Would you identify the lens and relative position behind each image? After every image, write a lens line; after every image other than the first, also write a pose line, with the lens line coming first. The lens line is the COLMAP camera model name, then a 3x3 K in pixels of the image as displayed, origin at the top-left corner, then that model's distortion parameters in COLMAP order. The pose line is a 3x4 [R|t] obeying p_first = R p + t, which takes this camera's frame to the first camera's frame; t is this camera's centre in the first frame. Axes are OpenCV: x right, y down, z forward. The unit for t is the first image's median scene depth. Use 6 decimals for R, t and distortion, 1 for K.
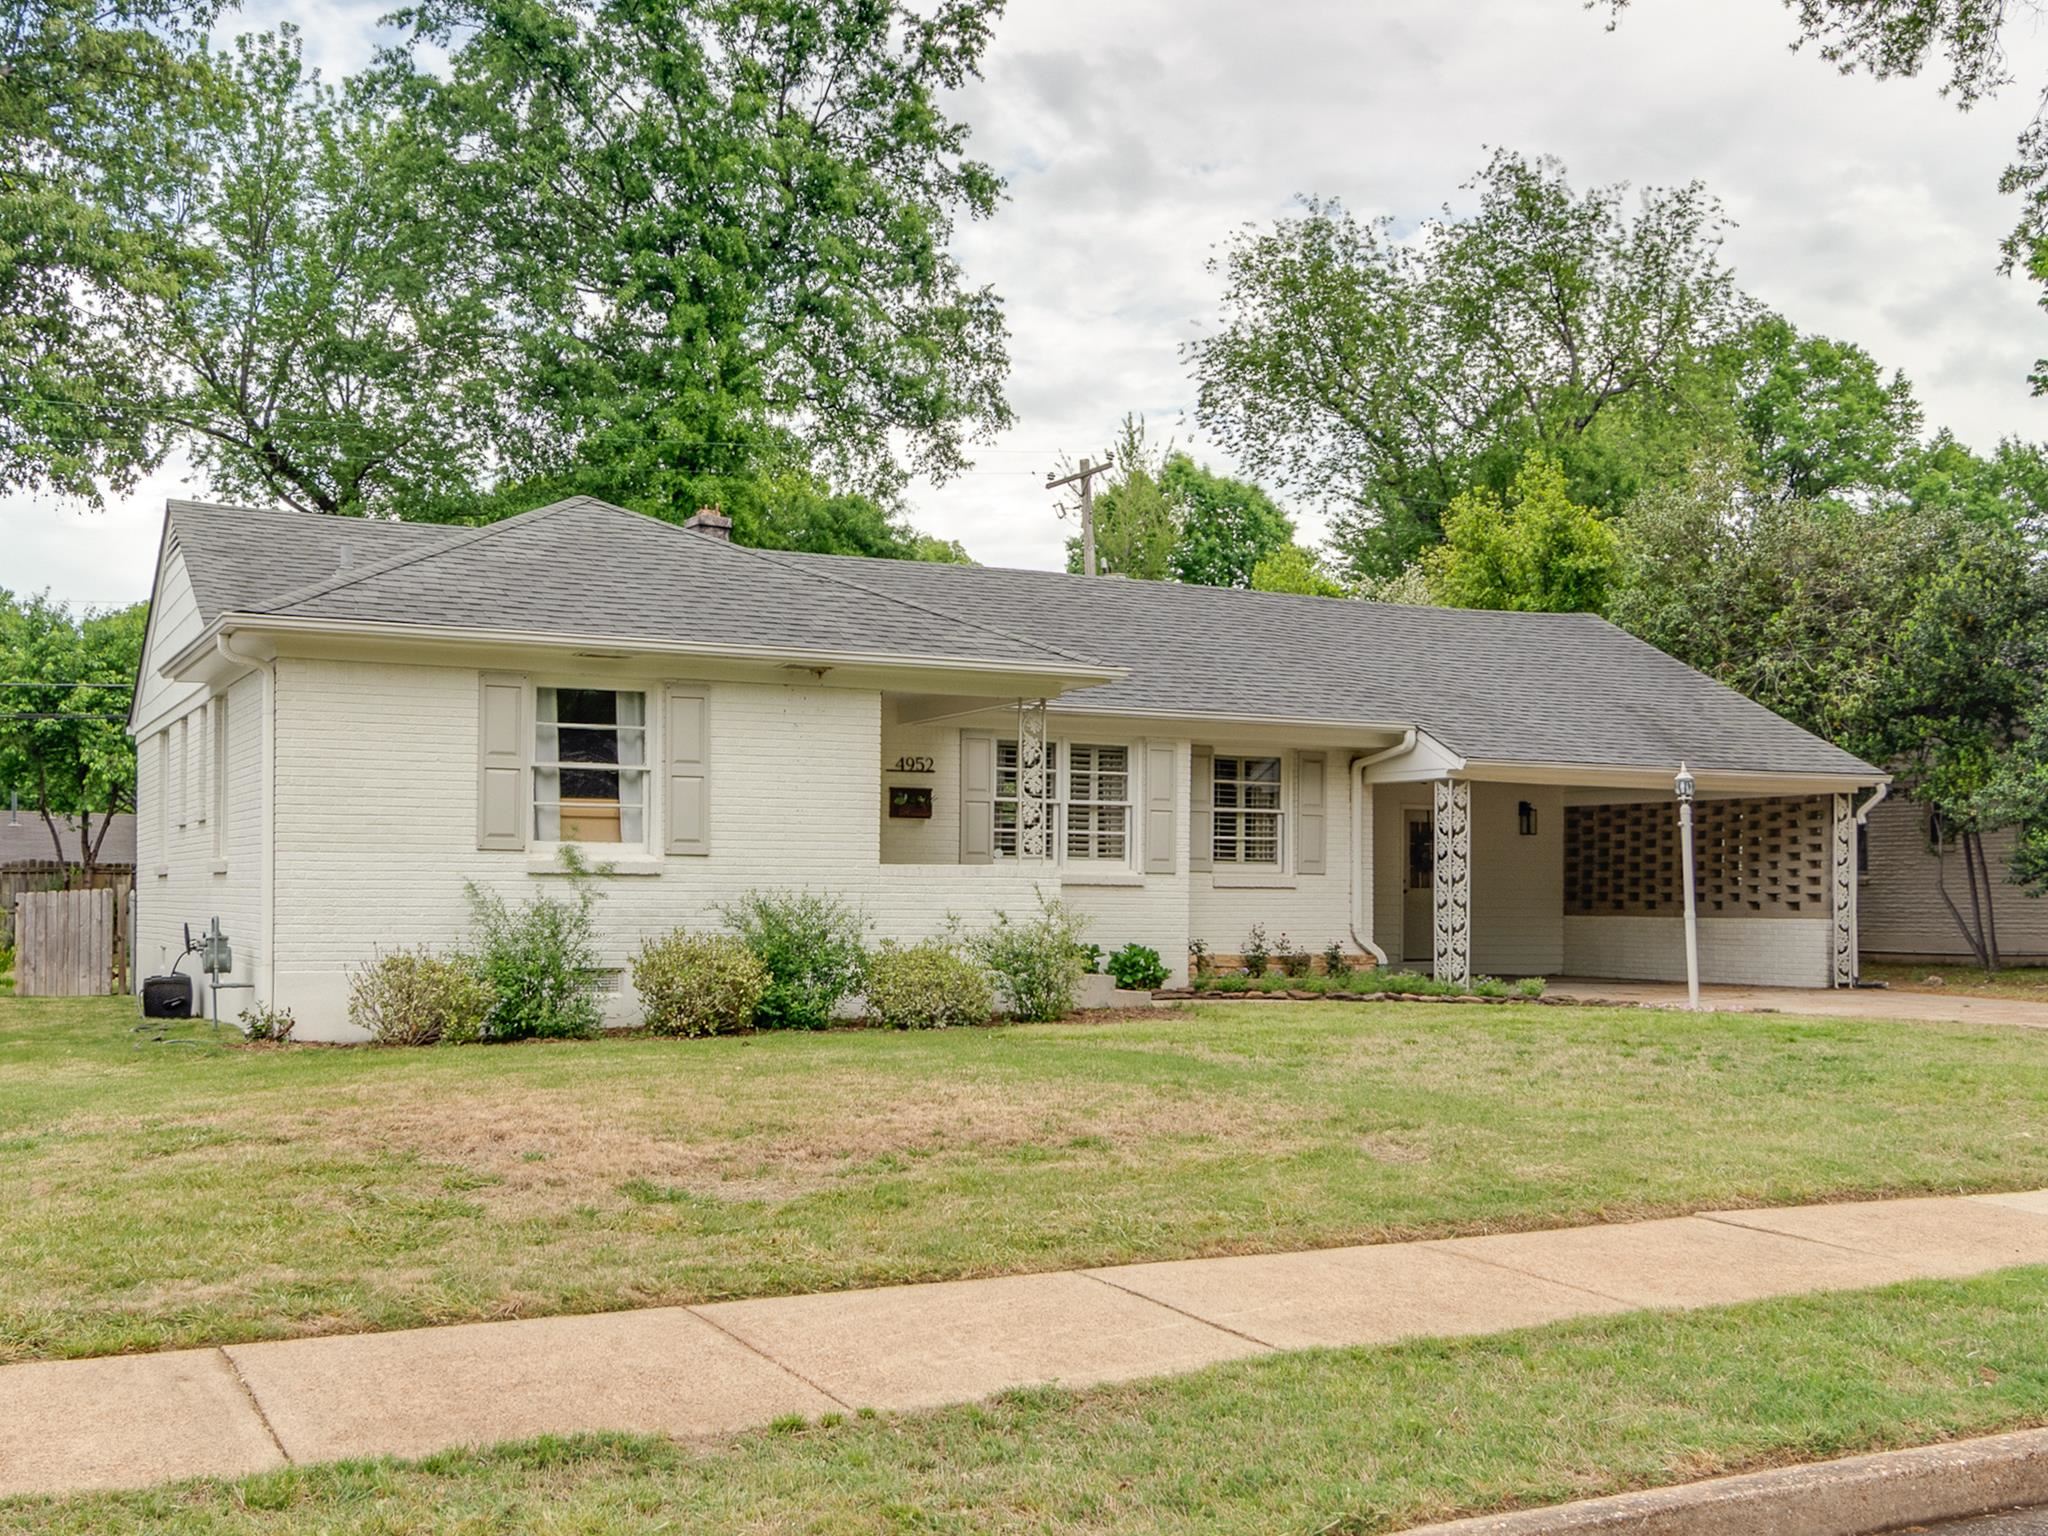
lens RADIAL K [[2182.7, 0, 1007.6], [0, 2182.7, 853.7], [0, 0, 1]] dist [-0.011289, 0.000000]
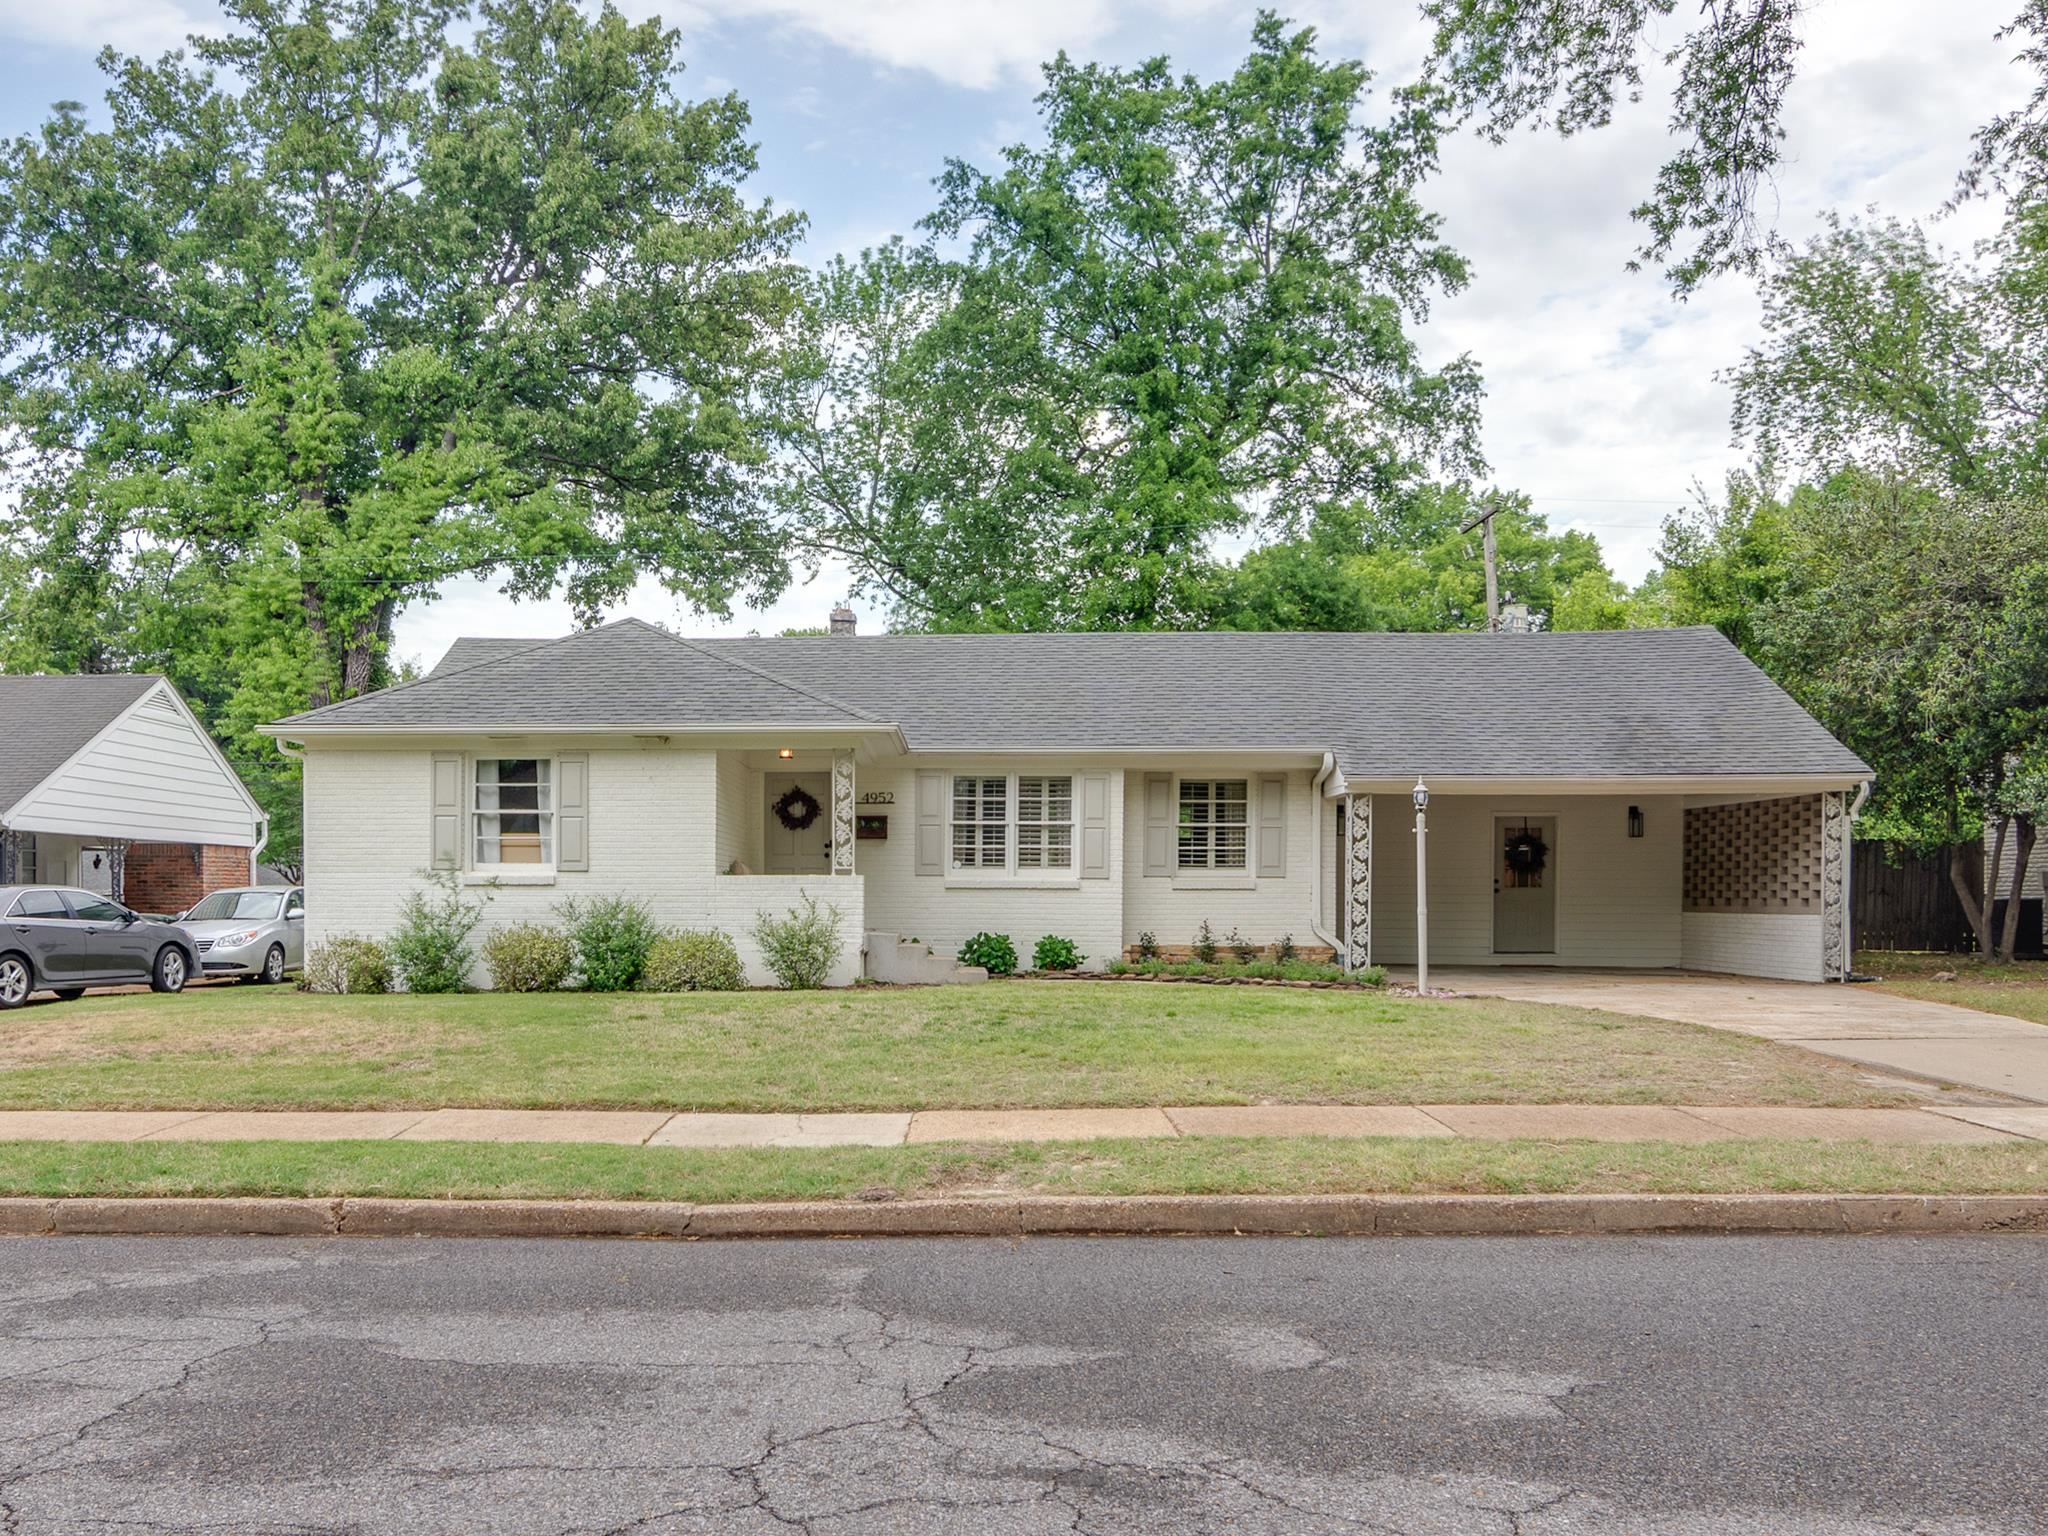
lens RADIAL K [[1876.0, 0, 871.2], [0, 1876.0, 899.5], [0, 0, 1]] dist [0.002242, 0.008625]
pose [[0.867179, -0.005756, -0.497964, 0.452947], [0.015331, 0.999768, 0.015141, 0.002673], [0.497761, -0.020764, 0.867066, 0.011101]]
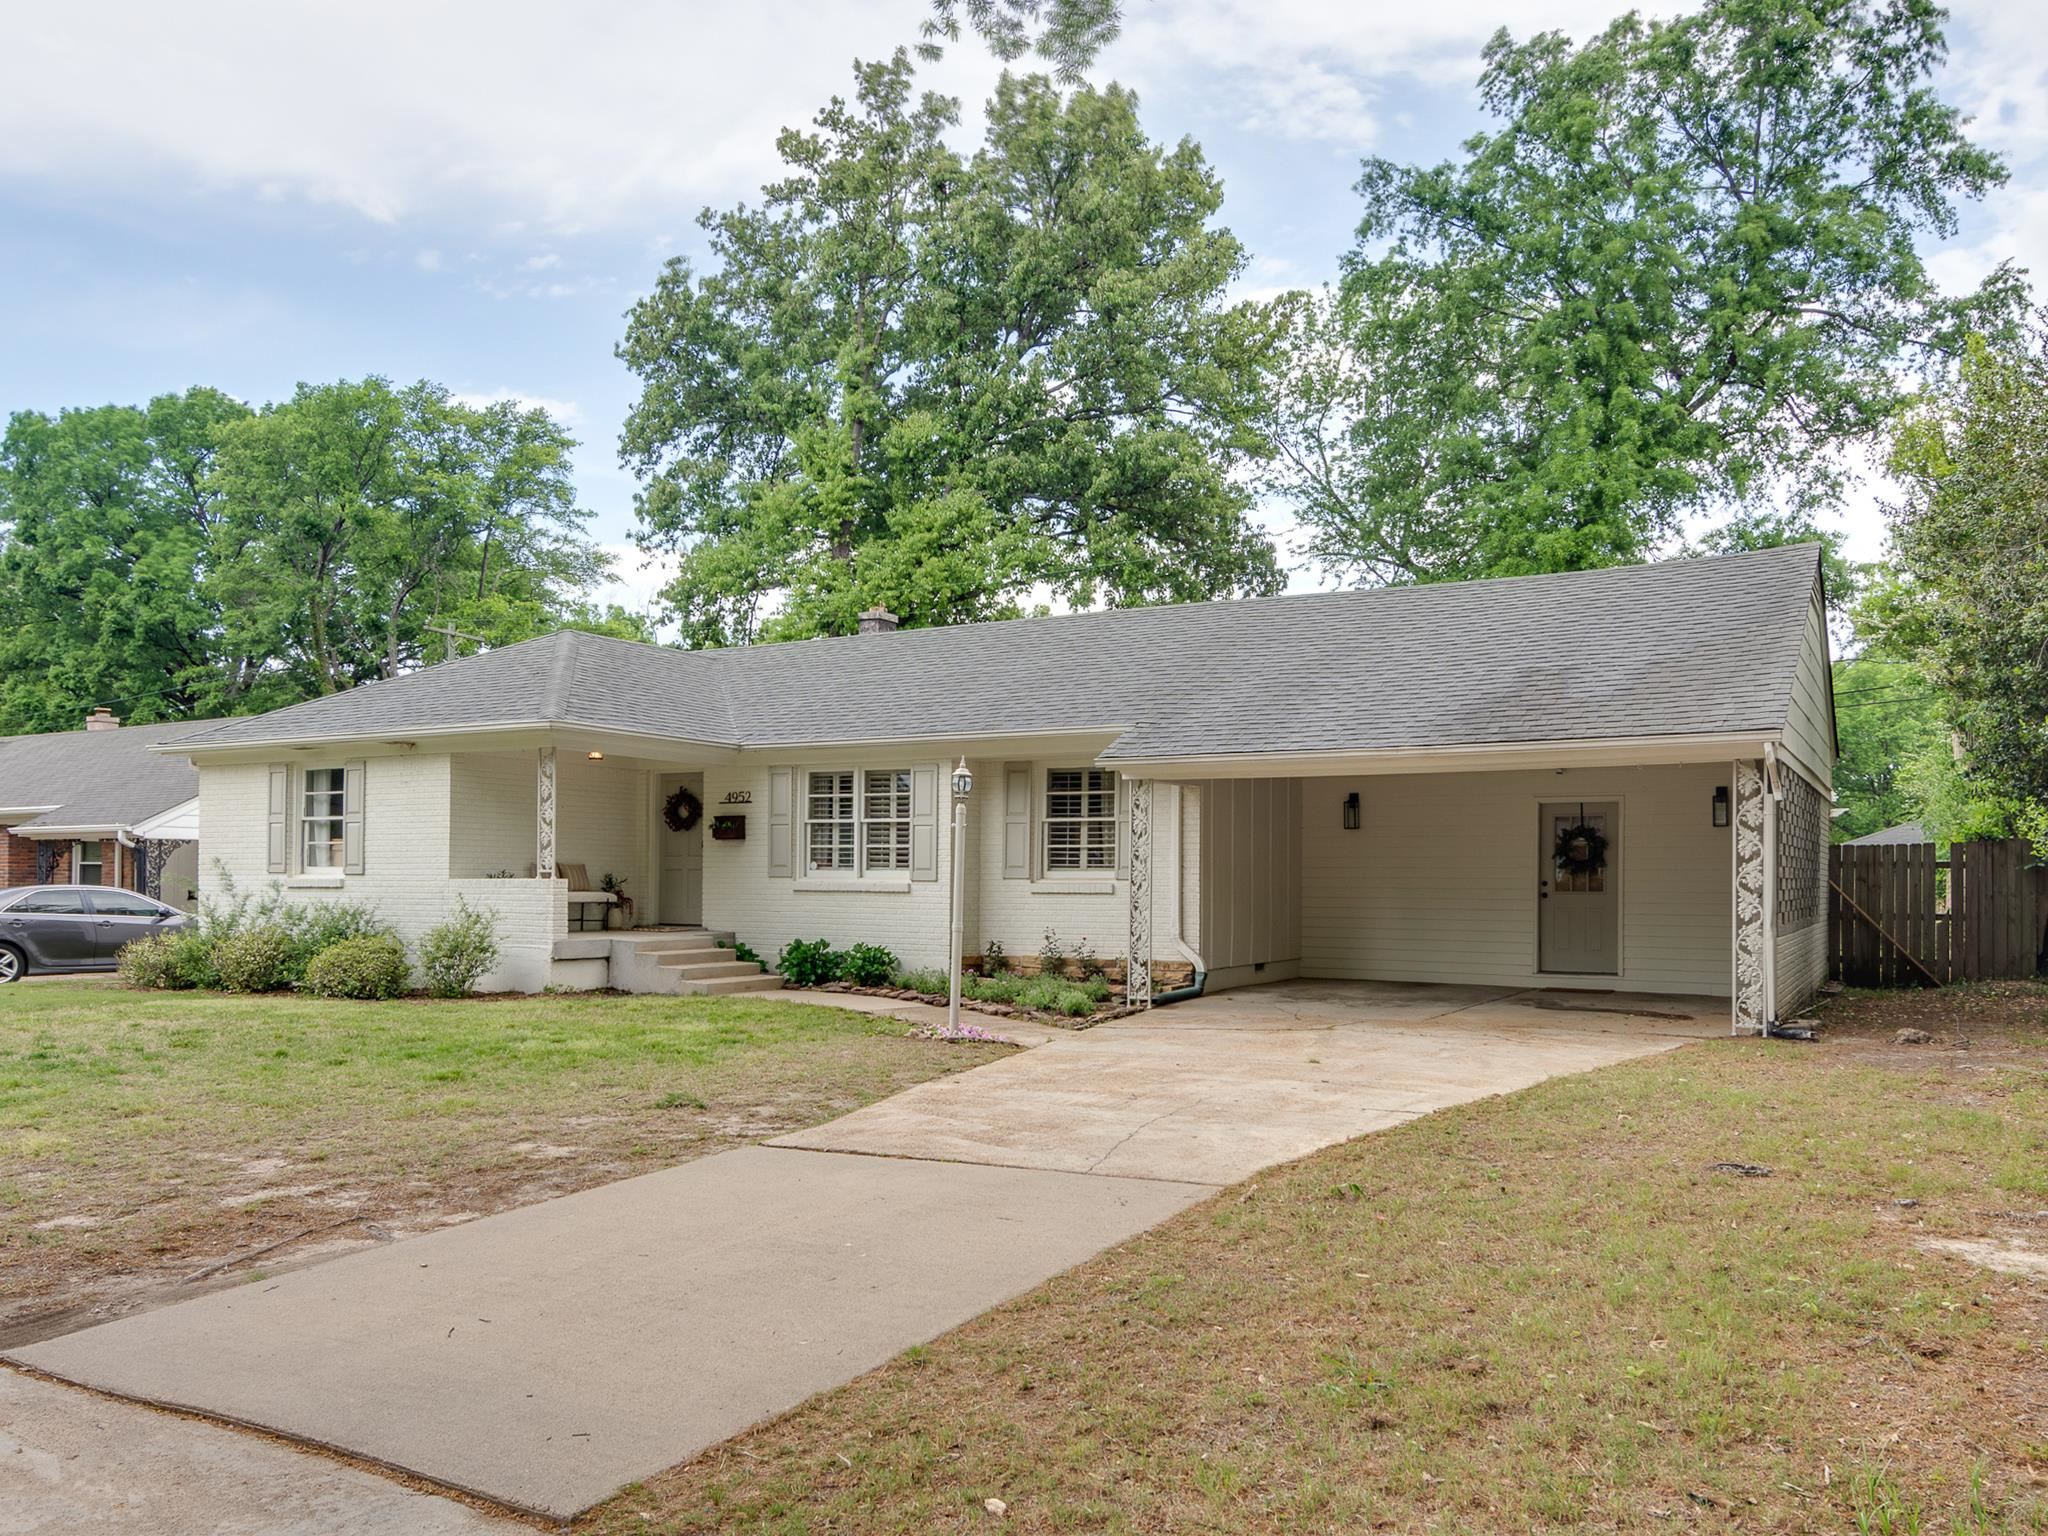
lens RADIAL K [[1588.7, 0, 1003.9], [0, 1588.7, 808.8], [0, 0, 1]] dist [0.017691, -0.002724]
pose [[0.552292, -0.043141, -0.832533, 0.717634], [0.016672, 0.999032, -0.040709, 0.005452], [0.833484, 0.008603, 0.552477, 0.536240]]
